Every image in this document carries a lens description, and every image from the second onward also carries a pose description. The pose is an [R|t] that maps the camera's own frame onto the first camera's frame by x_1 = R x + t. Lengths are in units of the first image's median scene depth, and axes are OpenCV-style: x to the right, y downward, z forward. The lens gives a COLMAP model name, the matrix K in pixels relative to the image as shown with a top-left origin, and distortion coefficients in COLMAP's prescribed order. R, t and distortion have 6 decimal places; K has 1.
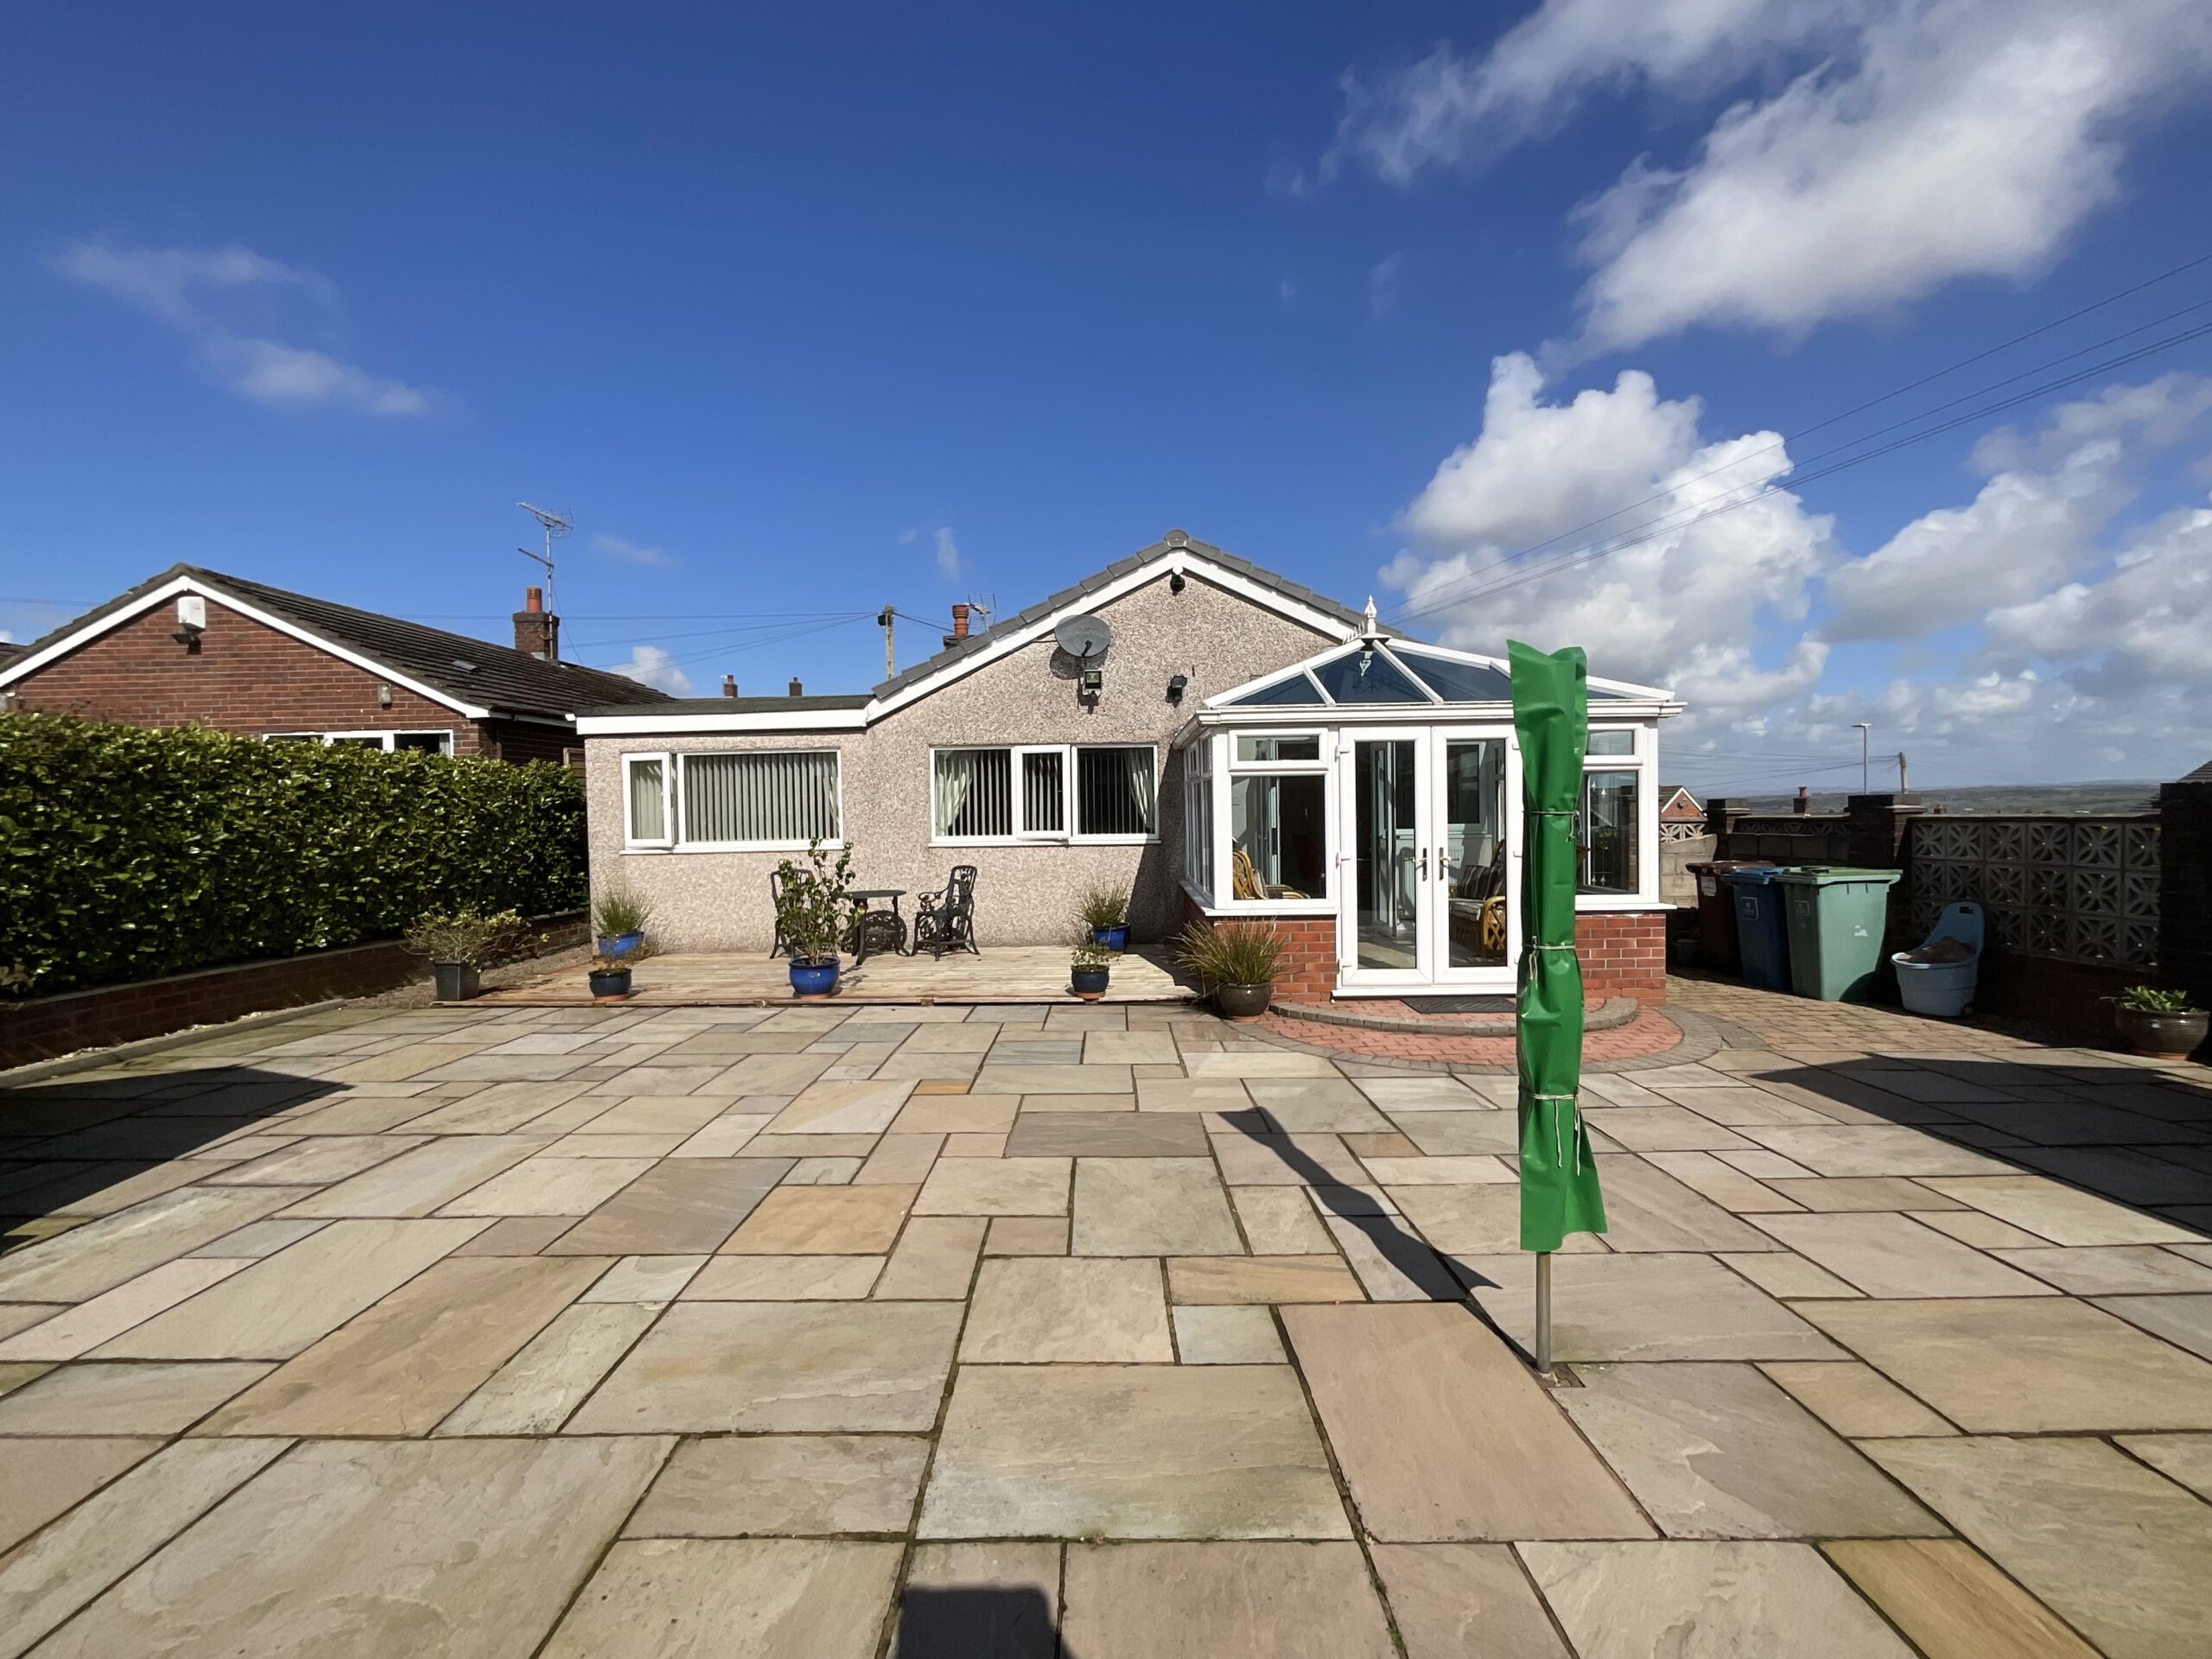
lens RADIAL K [[899.4, 0, 1103.1], [0, 899.4, 822.9], [0, 0, 1]] dist [-0.001368, 0.000506]
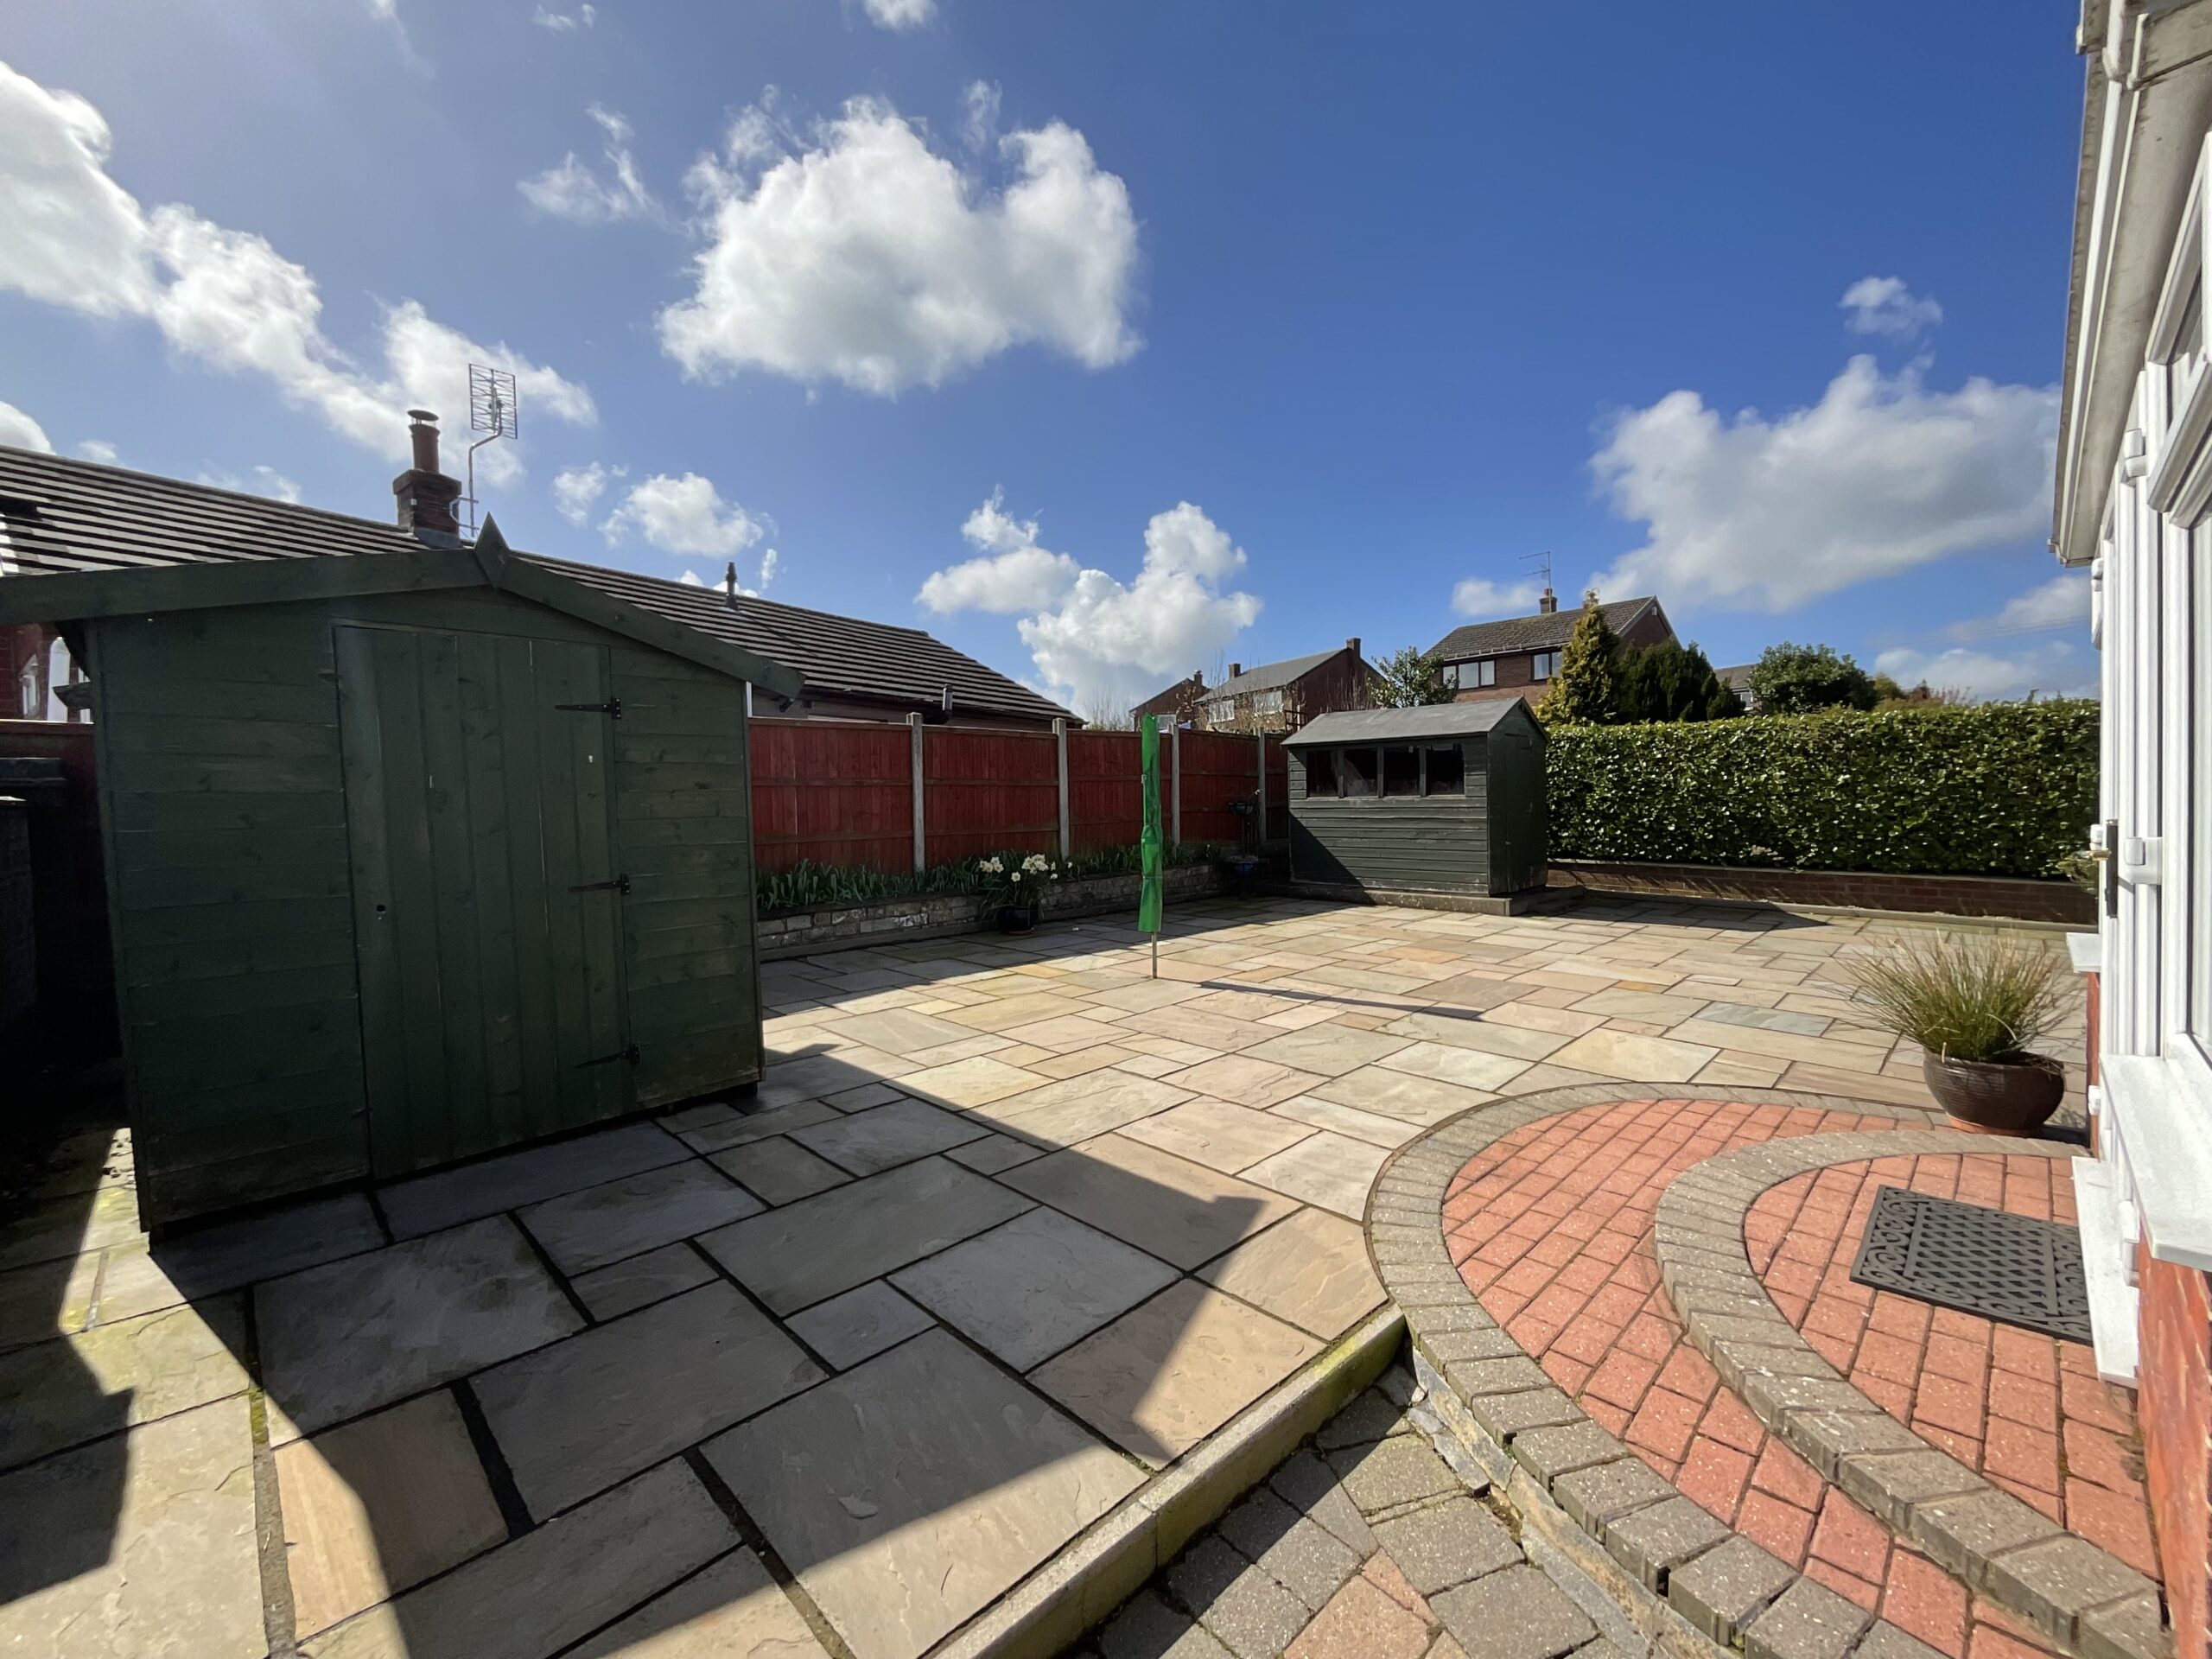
lens RADIAL K [[899.4, 0, 1103.1], [0, 899.4, 822.9], [0, 0, 1]] dist [-0.001368, 0.000506]
pose [[-0.705385, 0.033882, -0.708014, 1.158694], [0.018607, 0.999398, 0.029288, 0.018594], [0.708580, 0.007485, -0.705590, 1.295860]]
